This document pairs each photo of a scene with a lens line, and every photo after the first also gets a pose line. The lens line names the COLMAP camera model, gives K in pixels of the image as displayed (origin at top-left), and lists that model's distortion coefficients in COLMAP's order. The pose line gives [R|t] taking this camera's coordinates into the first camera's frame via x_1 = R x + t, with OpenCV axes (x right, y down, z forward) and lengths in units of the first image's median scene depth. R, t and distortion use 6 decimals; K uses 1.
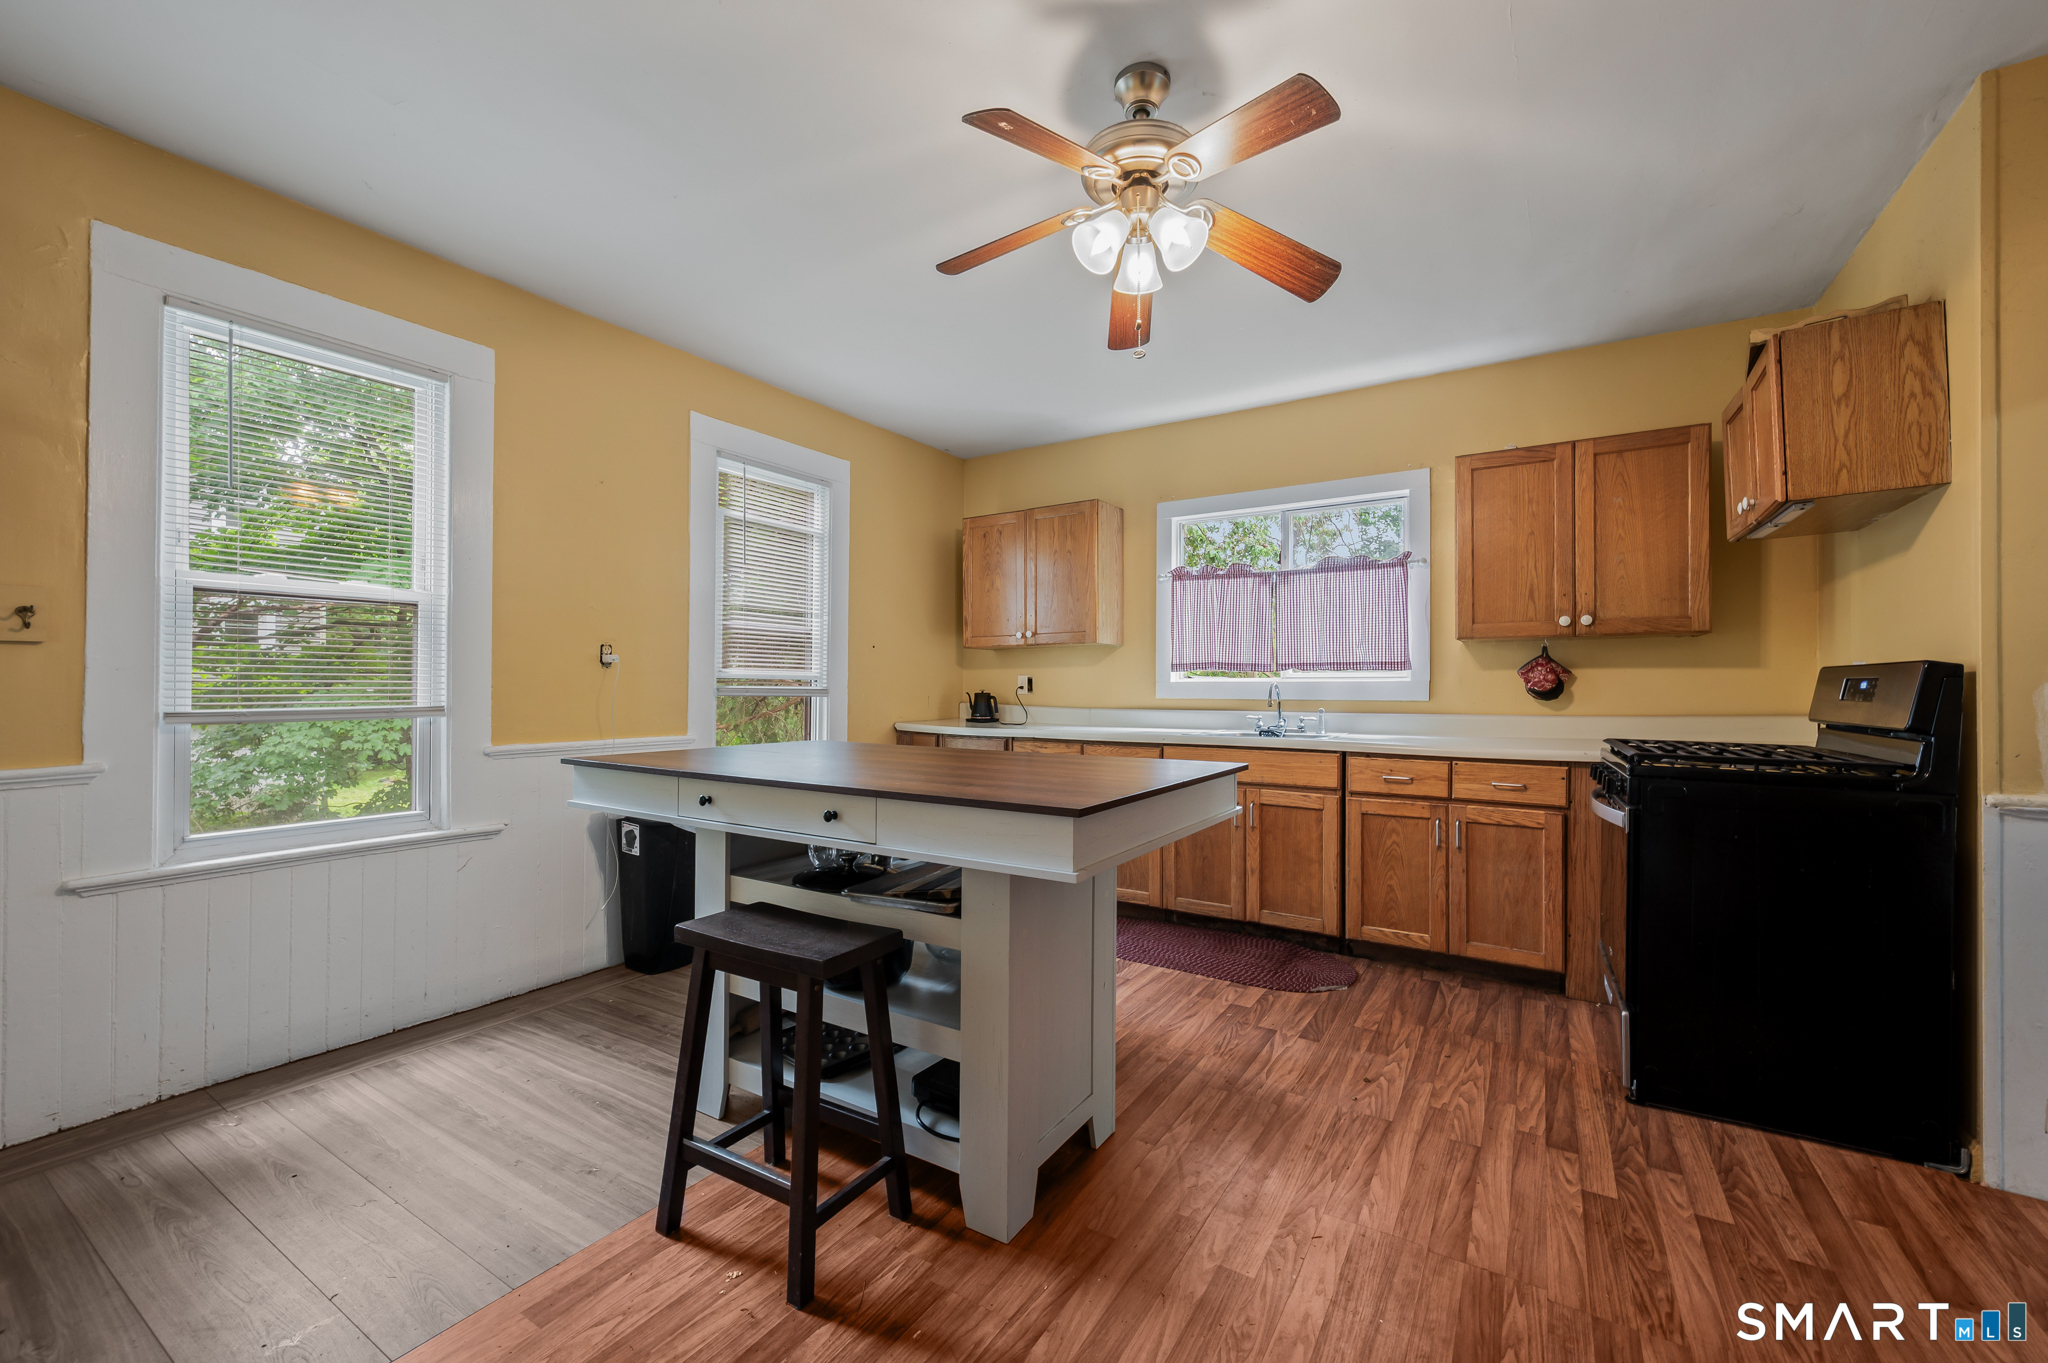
lens RADIAL K [[819.1, 0, 972.8], [0, 819.1, 684.6], [0, 0, 1]] dist [-0.000882, 0.000366]
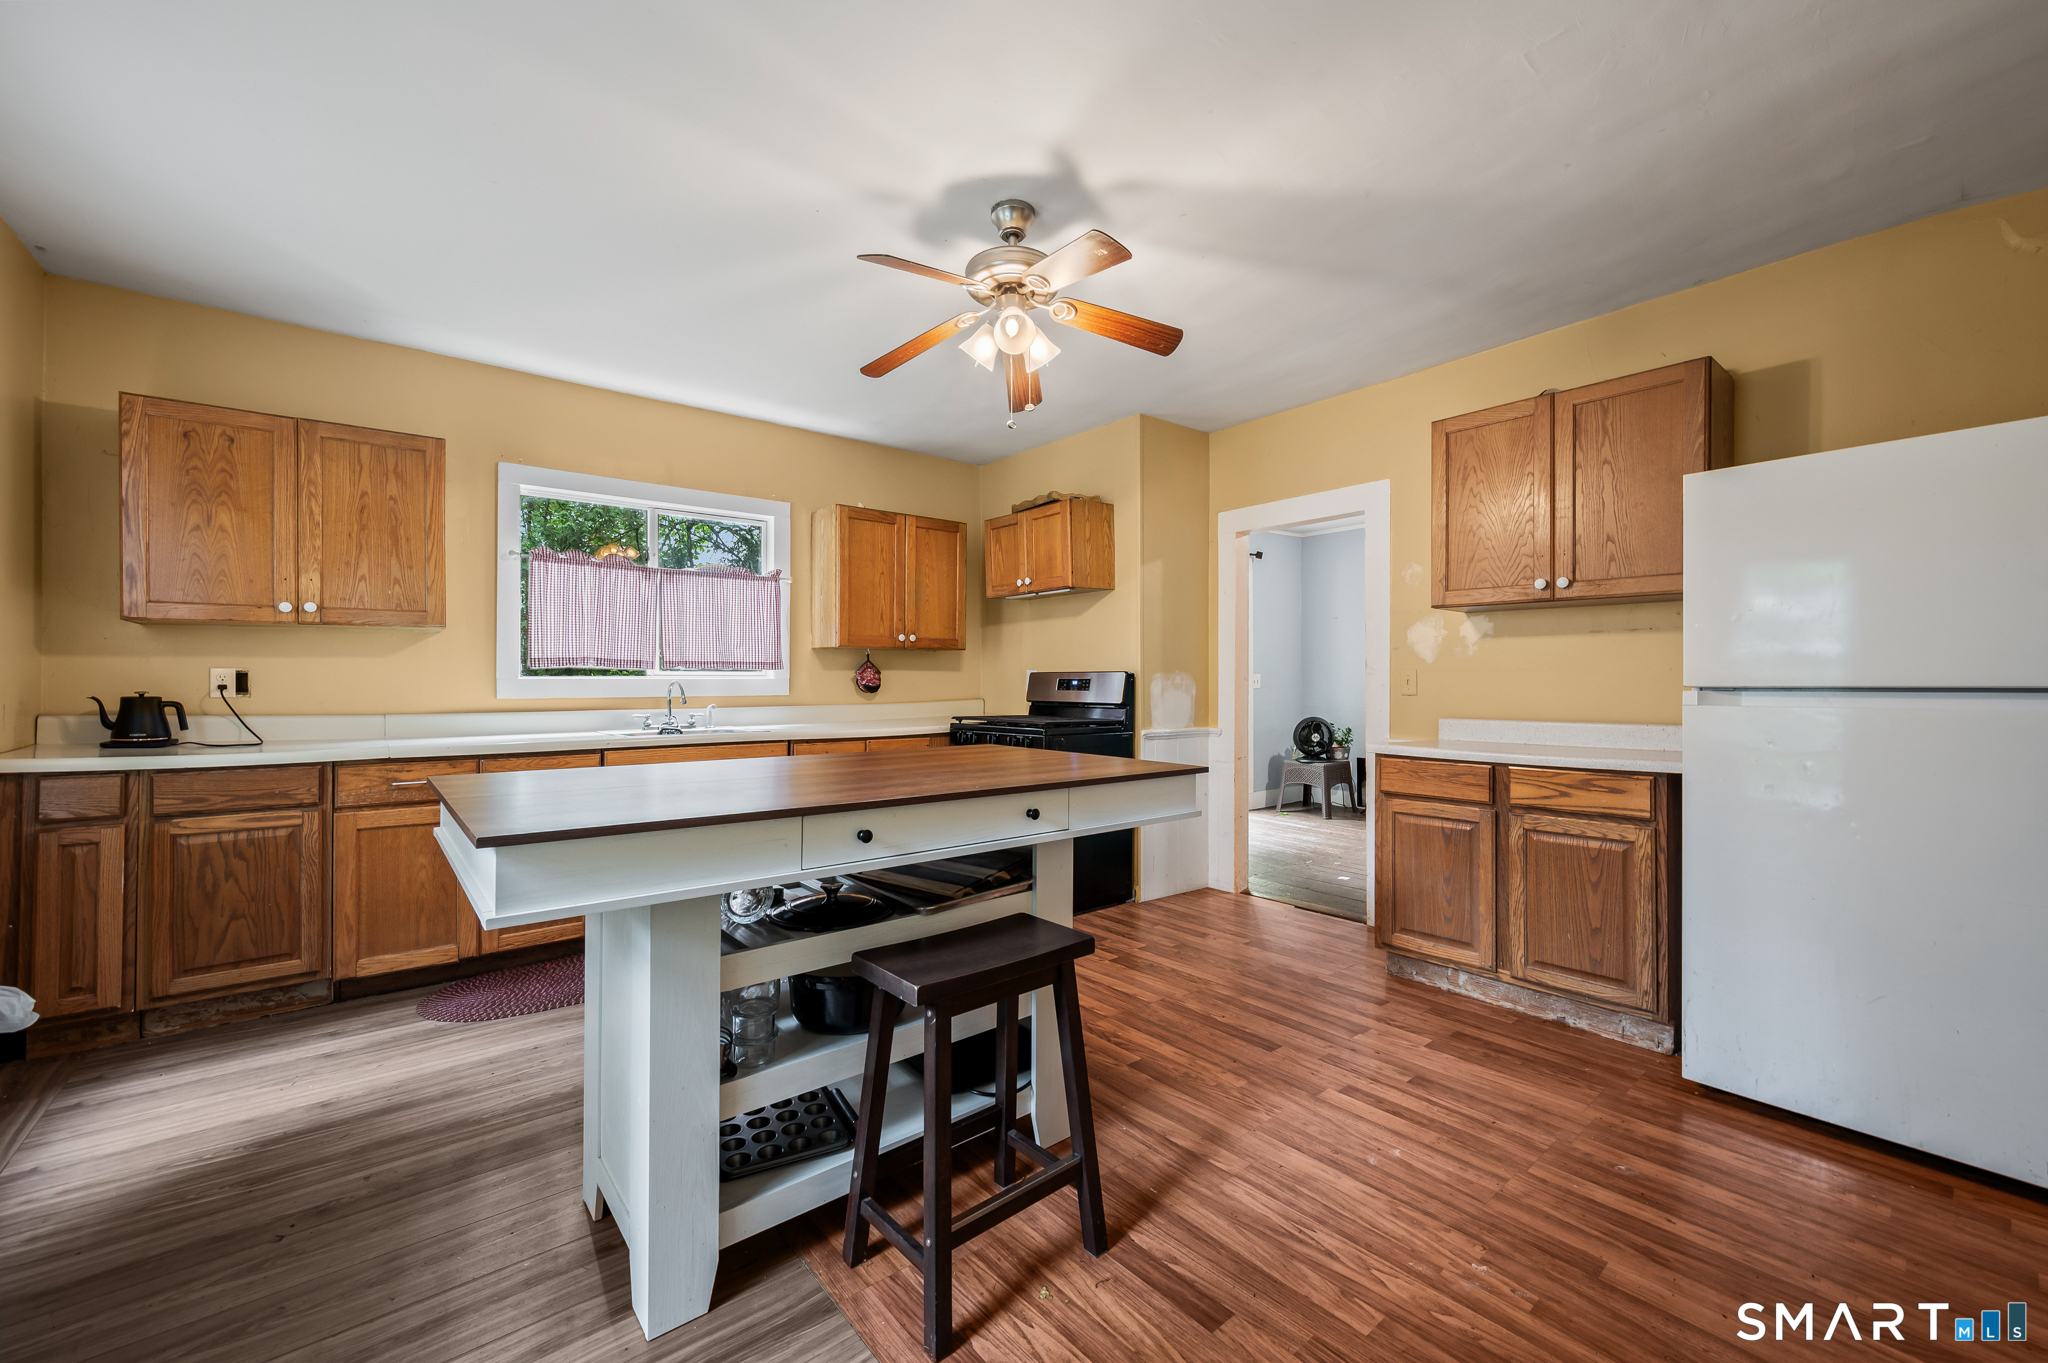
lens RADIAL K [[819.1, 0, 1052.9], [0, 819.1, 680.3], [0, 0, 1]] dist [-0.000882, 0.000366]
pose [[0.280708, -0.001686, 0.959792, -0.542236], [-0.000937, 0.999997, 0.002031, -0.005516], [-0.959793, -0.001470, 0.280706, 0.317353]]
